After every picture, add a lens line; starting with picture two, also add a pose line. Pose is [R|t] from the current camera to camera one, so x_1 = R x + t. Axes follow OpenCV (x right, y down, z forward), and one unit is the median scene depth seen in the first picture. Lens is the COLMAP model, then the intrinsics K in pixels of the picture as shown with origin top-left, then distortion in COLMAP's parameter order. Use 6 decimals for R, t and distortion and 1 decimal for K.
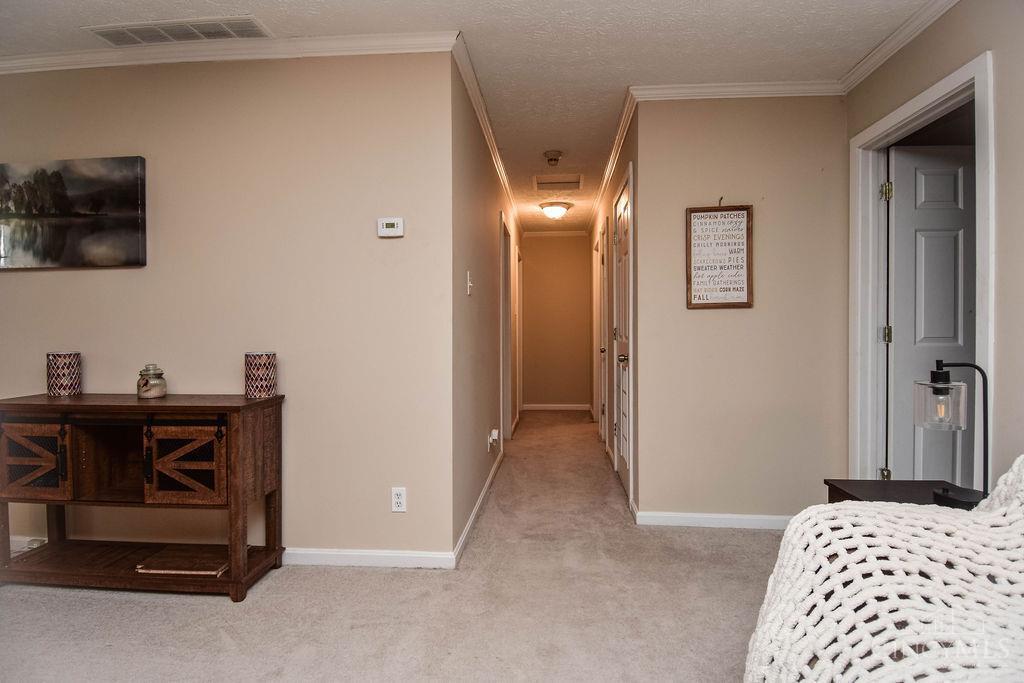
lens RADIAL K [[527.7, 0, 514.0], [0, 527.7, 337.0], [0, 0, 1]] dist [0.026743, -0.032543]
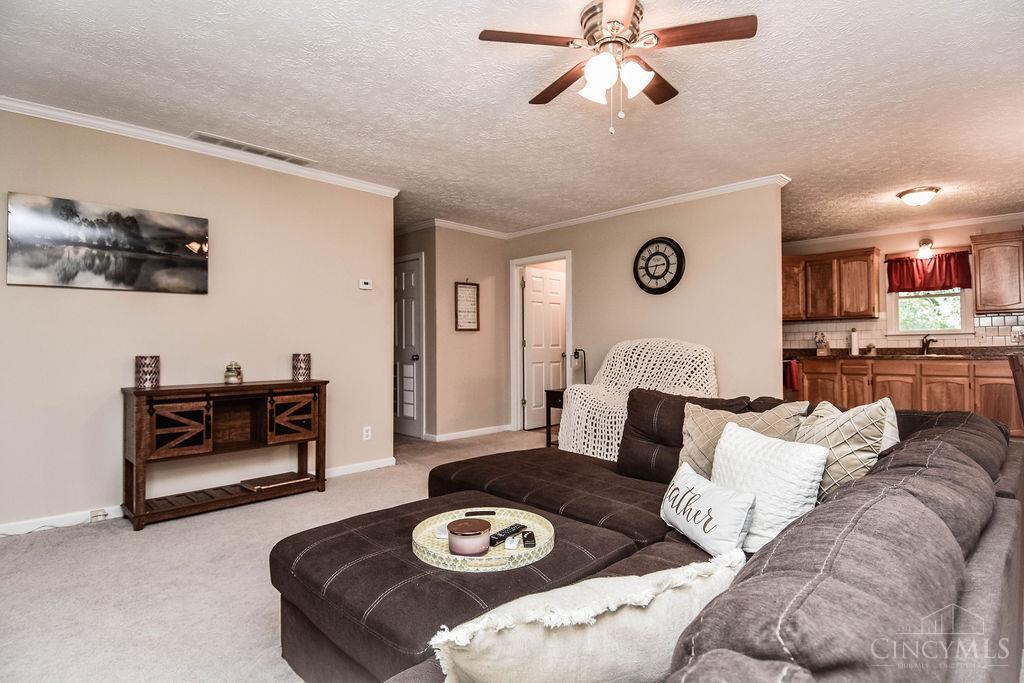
lens RADIAL K [[527.7, 0, 506.6], [0, 527.7, 336.5], [0, 0, 1]] dist [0.026743, -0.032543]
pose [[0.655477, 0.012330, 0.755115, -1.309999], [0.014184, 0.999489, -0.028633, 0.033974], [-0.755082, 0.029478, 0.654967, -0.575733]]
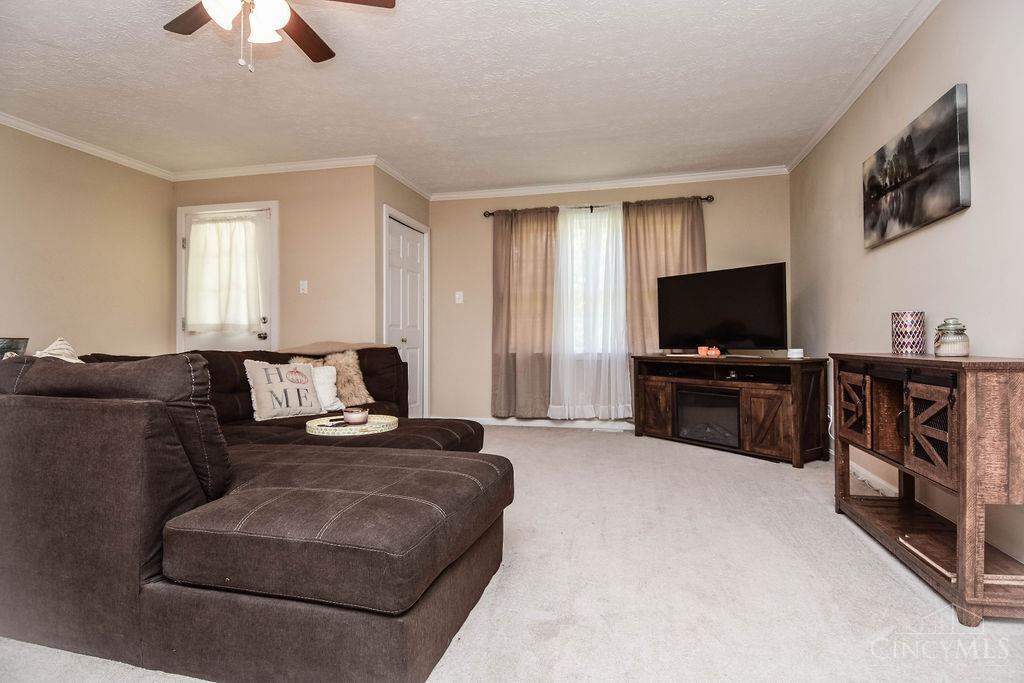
lens RADIAL K [[527.7, 0, 513.5], [0, 527.7, 333.9], [0, 0, 1]] dist [0.026743, -0.032543]
pose [[-0.166412, -0.010702, -0.985998, 0.279854], [-0.011669, 0.999892, -0.008883, 0.092709], [0.985987, 0.010027, -0.166519, 0.441360]]
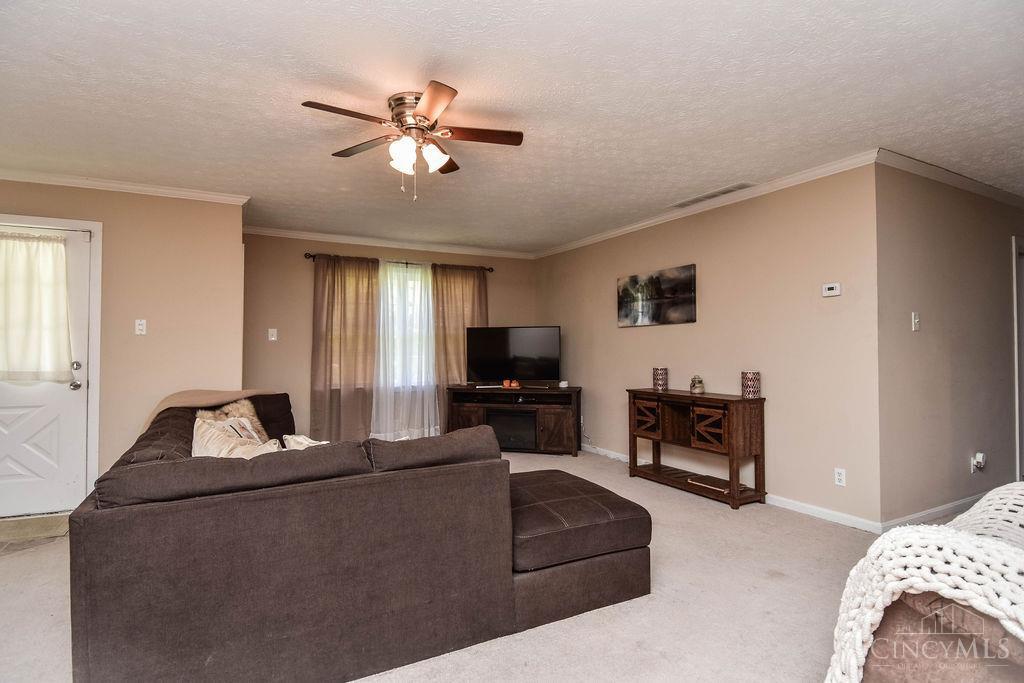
lens RADIAL K [[527.7, 0, 509.1], [0, 527.7, 337.3], [0, 0, 1]] dist [0.026743, -0.032543]
pose [[0.532297, -0.017439, -0.846378, 0.546810], [-0.012298, 0.999523, -0.028329, -0.022006], [0.846468, 0.025488, 0.531829, -0.557169]]
